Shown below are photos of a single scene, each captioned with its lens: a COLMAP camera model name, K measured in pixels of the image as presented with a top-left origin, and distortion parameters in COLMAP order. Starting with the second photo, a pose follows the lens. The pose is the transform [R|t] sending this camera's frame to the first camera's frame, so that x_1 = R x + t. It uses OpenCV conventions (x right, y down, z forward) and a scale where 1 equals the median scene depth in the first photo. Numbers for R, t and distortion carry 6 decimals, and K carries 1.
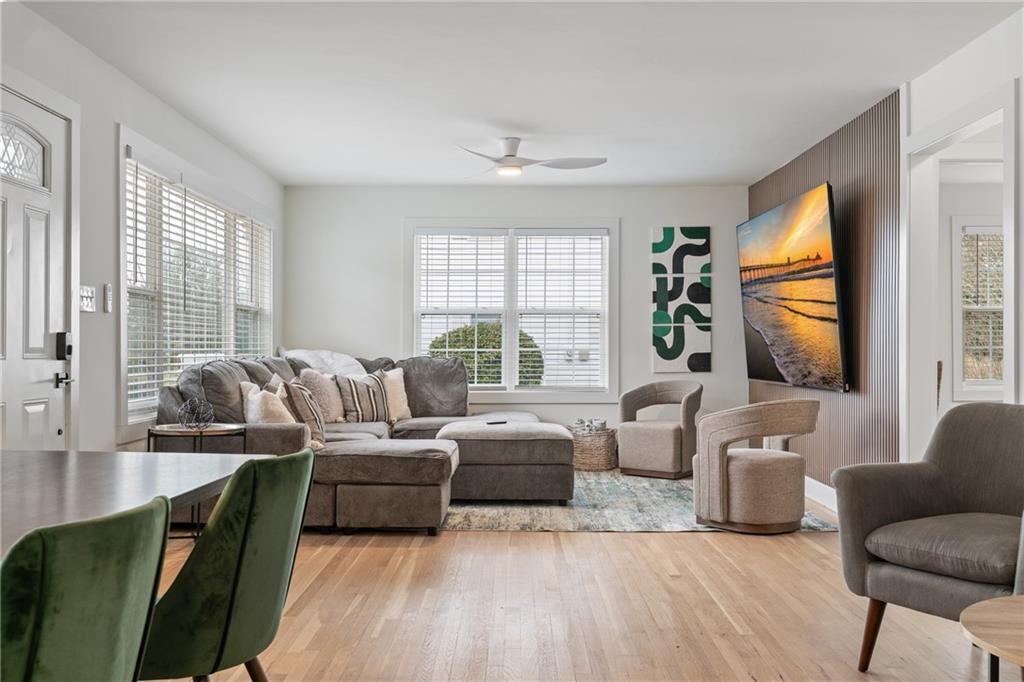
lens RADIAL K [[1034.1, 0, 513.2], [0, 1034.1, 340.8], [0, 0, 1]] dist [0.093695, 0.000000]
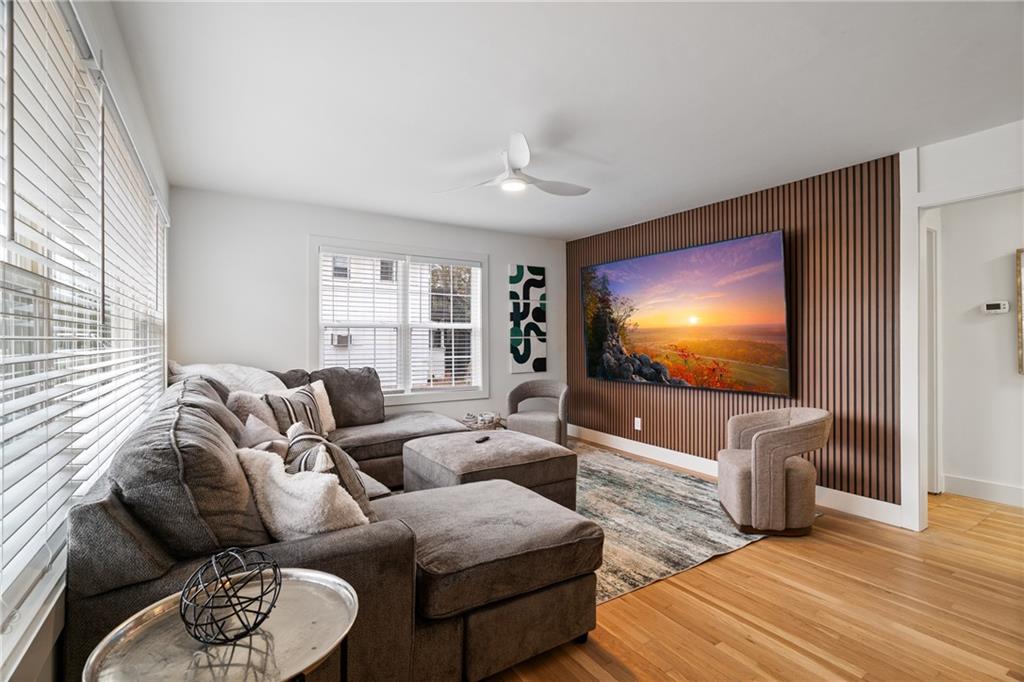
lens RADIAL K [[465.7, 0, 504.4], [0, 465.7, 340.4], [0, 0, 1]] dist [0.000421, -0.000194]
pose [[0.847672, -0.000653, 0.530520, -0.189721], [0.001328, 0.999999, -0.000891, -0.011248], [-0.530519, 0.001460, 0.847672, 0.497761]]
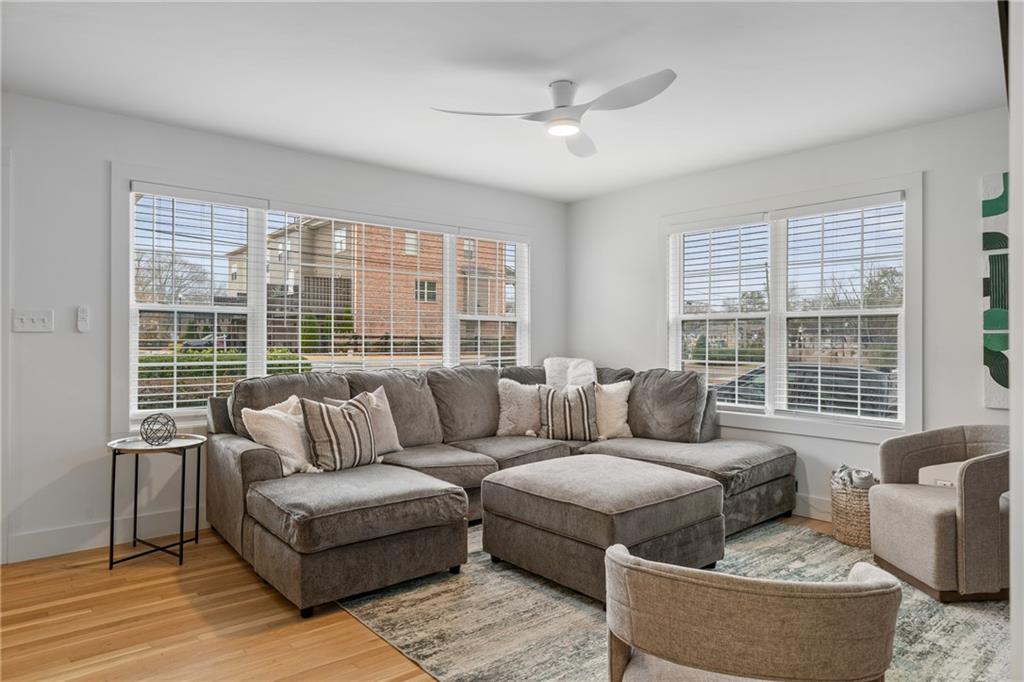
lens RADIAL K [[641.3, 0, 511.1], [0, 641.3, 337.9], [0, 0, 1]] dist [0.005494, -0.001134]
pose [[0.640119, 0.000590, -0.768275, 0.250900], [0.001985, 0.999995, 0.002422, -0.013141], [0.768273, -0.003075, 0.640115, 0.532524]]
